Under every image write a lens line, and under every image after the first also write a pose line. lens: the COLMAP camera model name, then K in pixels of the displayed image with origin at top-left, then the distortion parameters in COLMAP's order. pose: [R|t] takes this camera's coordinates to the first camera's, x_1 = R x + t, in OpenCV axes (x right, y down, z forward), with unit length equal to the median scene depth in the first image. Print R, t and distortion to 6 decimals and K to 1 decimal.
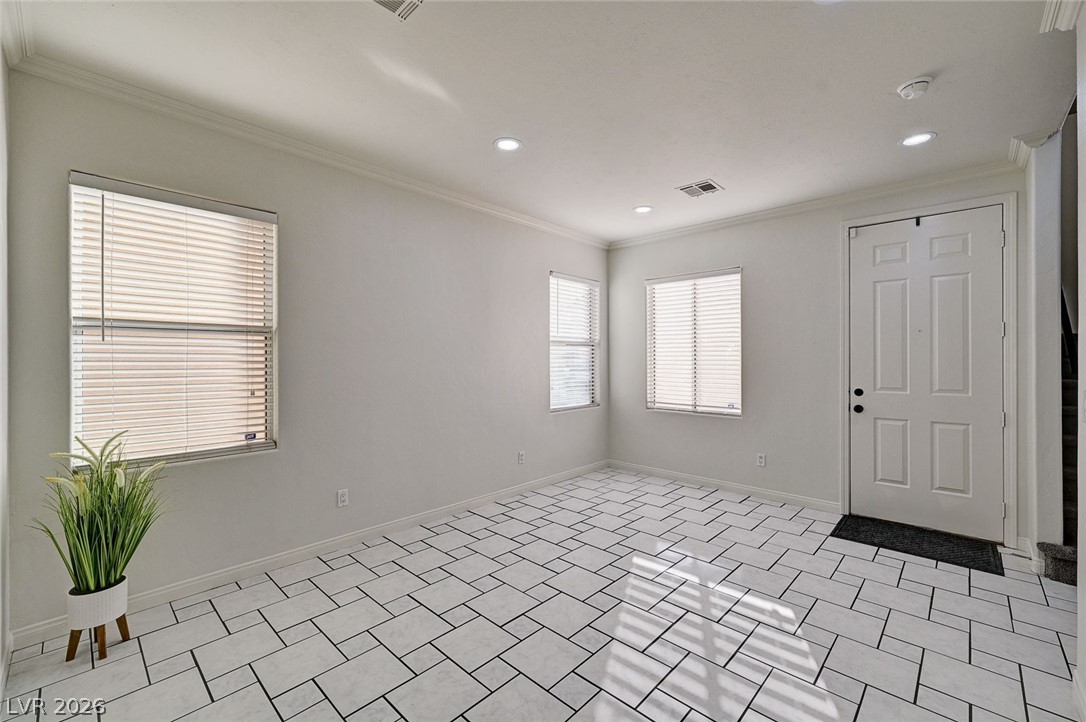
lens RADIAL K [[445.7, 0, 537.7], [0, 445.7, 363.4], [0, 0, 1]] dist [-0.003636, -0.000016]
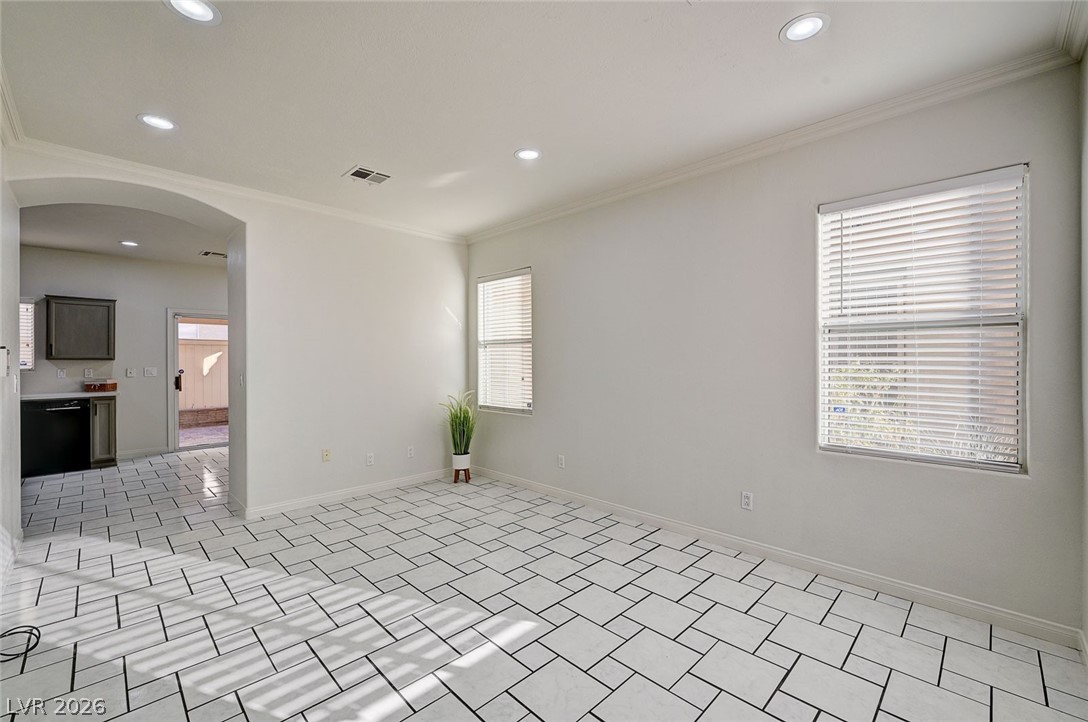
lens RADIAL K [[453.3, 0, 550.7], [0, 453.3, 358.2], [0, 0, 1]] dist [-0.000635, 0.000004]
pose [[-0.013745, 0.000858, -0.999905, 1.202905], [-0.003814, 0.999992, 0.000911, -0.013213], [0.999898, 0.003826, -0.013742, 1.272874]]
